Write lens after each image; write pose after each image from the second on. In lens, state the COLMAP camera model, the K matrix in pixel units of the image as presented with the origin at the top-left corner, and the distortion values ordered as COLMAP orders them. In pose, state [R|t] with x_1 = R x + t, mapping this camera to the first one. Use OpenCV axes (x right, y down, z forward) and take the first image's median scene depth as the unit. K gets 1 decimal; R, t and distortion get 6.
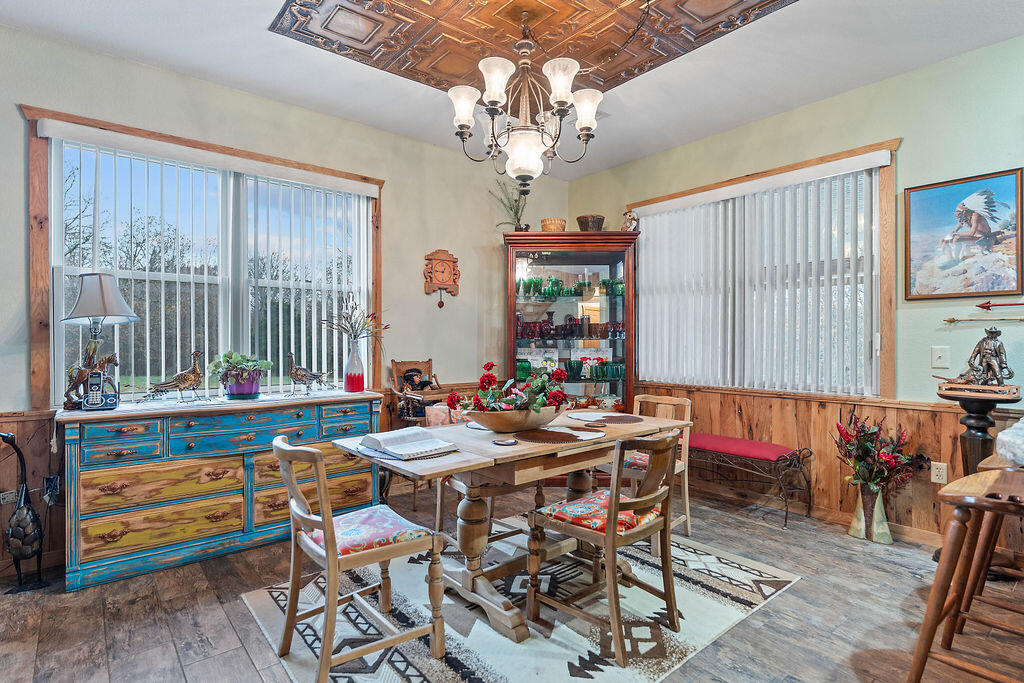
lens RADIAL K [[517.0, 0, 505.9], [0, 517.0, 342.0], [0, 0, 1]] dist [-0.002249, -0.000290]
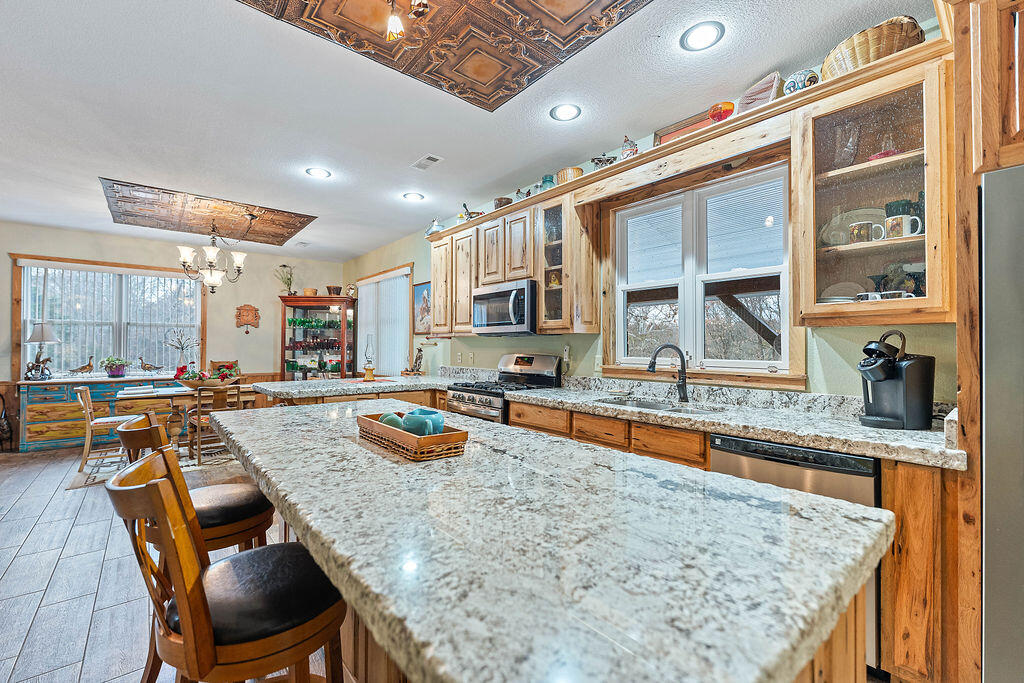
lens RADIAL K [[428.9, 0, 511.7], [0, 428.9, 341.1], [0, 0, 1]] dist [-0.000023, -0.000213]
pose [[0.999981, 0.005057, 0.003618, 1.355341], [-0.005000, 0.999863, -0.015778, -0.029802], [-0.003697, 0.015760, 0.999869, -0.972557]]
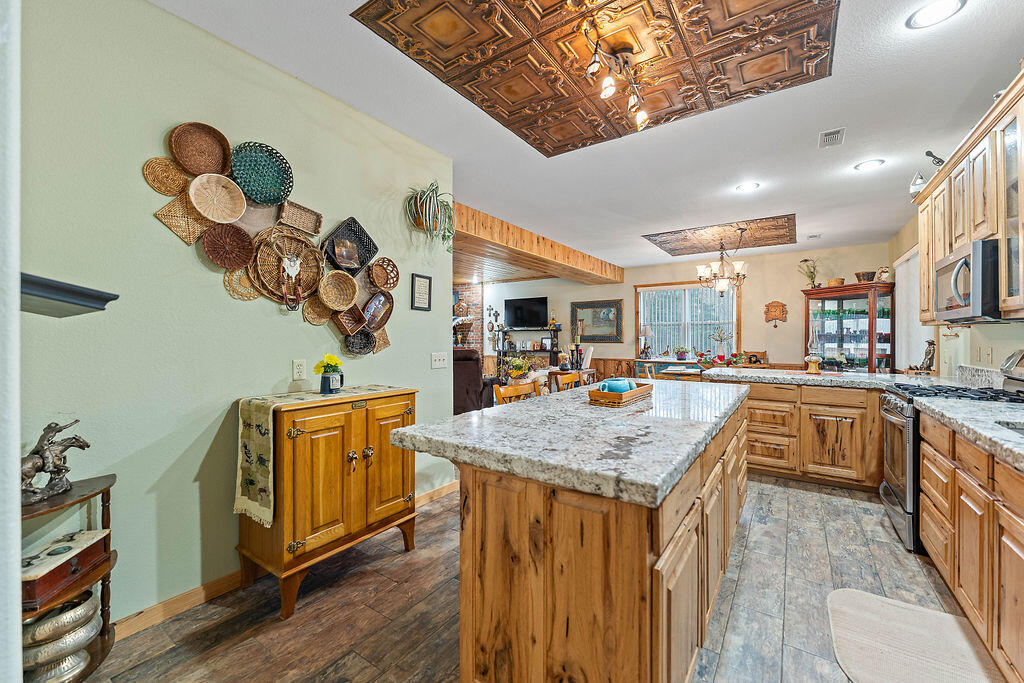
lens RADIAL K [[411.6, 0, 501.0], [0, 411.6, 337.4], [0, 0, 1]] dist [0.002574, -0.000264]
pose [[0.248764, -0.000637, -0.968564, 1.978594], [-0.002449, 0.999996, -0.001287, -0.031279], [0.968561, 0.002692, 0.248762, -0.858227]]
